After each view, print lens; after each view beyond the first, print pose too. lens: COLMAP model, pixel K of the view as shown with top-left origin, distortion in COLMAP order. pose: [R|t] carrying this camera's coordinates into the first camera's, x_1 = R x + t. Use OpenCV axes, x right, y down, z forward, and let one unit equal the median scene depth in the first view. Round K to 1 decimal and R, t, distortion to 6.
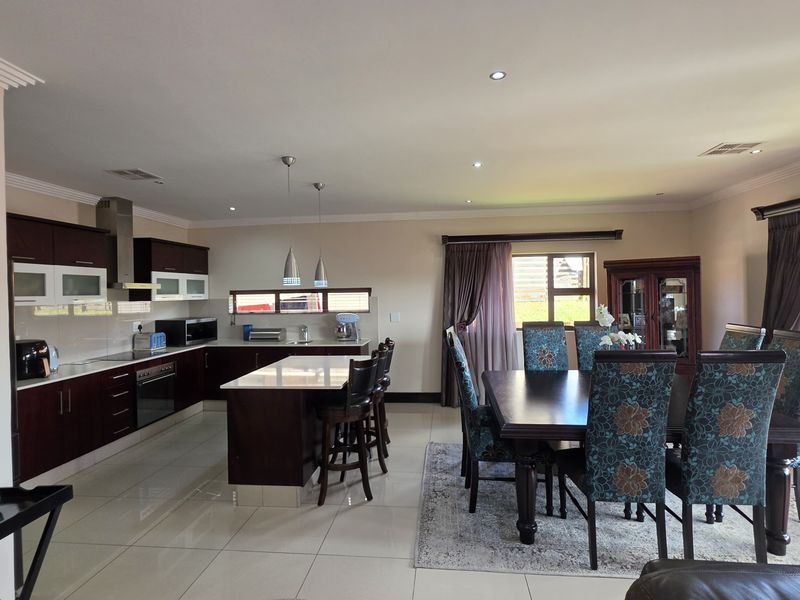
lens RADIAL K [[429.0, 0, 403.2], [0, 429.0, 292.4], [0, 0, 1]] dist [-0.008025, 0.003528]
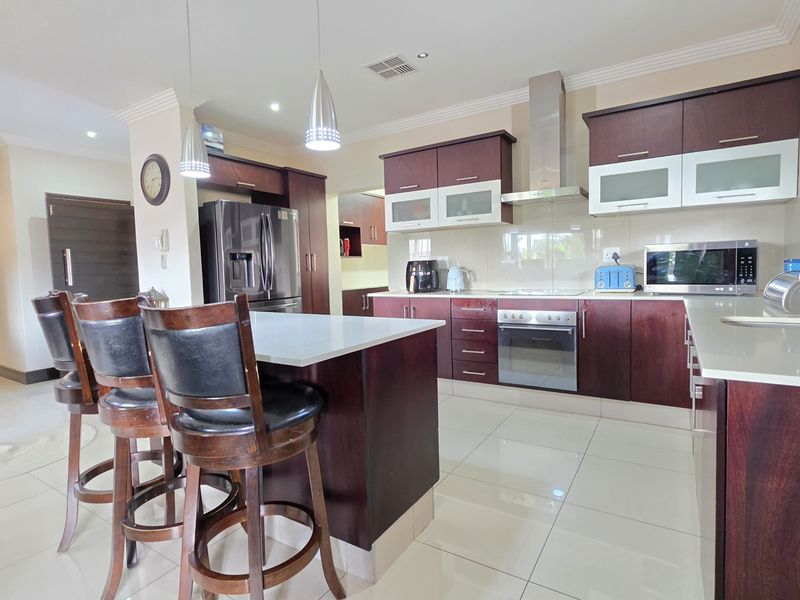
lens RADIAL K [[429.0, 0, 395.2], [0, 429.0, 298.5], [0, 0, 1]] dist [-0.008025, 0.003528]
pose [[-0.447231, 0.098334, -0.888996, 0.119546], [0.036459, 0.995116, 0.091730, 0.072229], [0.893675, 0.008612, -0.448632, 0.976919]]
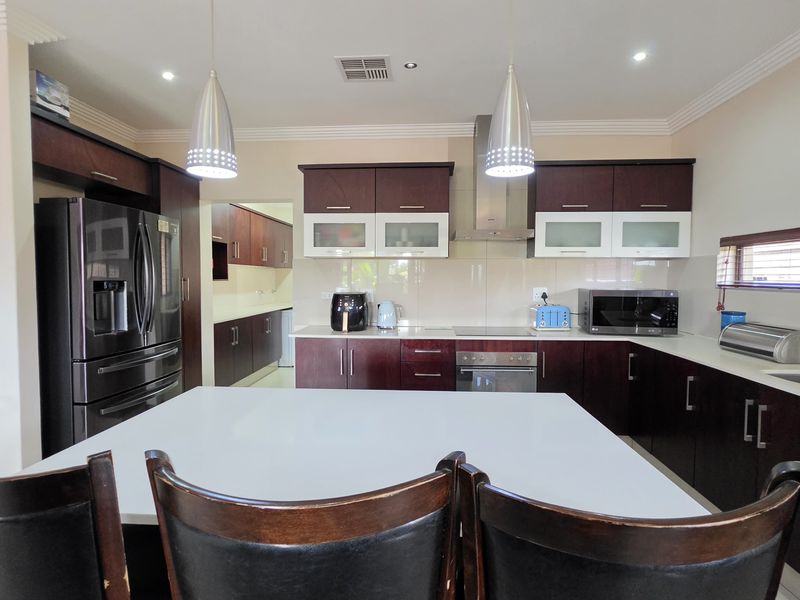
lens RADIAL K [[429.0, 0, 398.3], [0, 429.0, 296.6], [0, 0, 1]] dist [-0.008025, 0.003528]
pose [[0.042595, 0.064975, -0.996977, 0.073691], [-0.006363, 0.997880, 0.064762, 0.037916], [0.999072, 0.003585, 0.042919, 0.719065]]
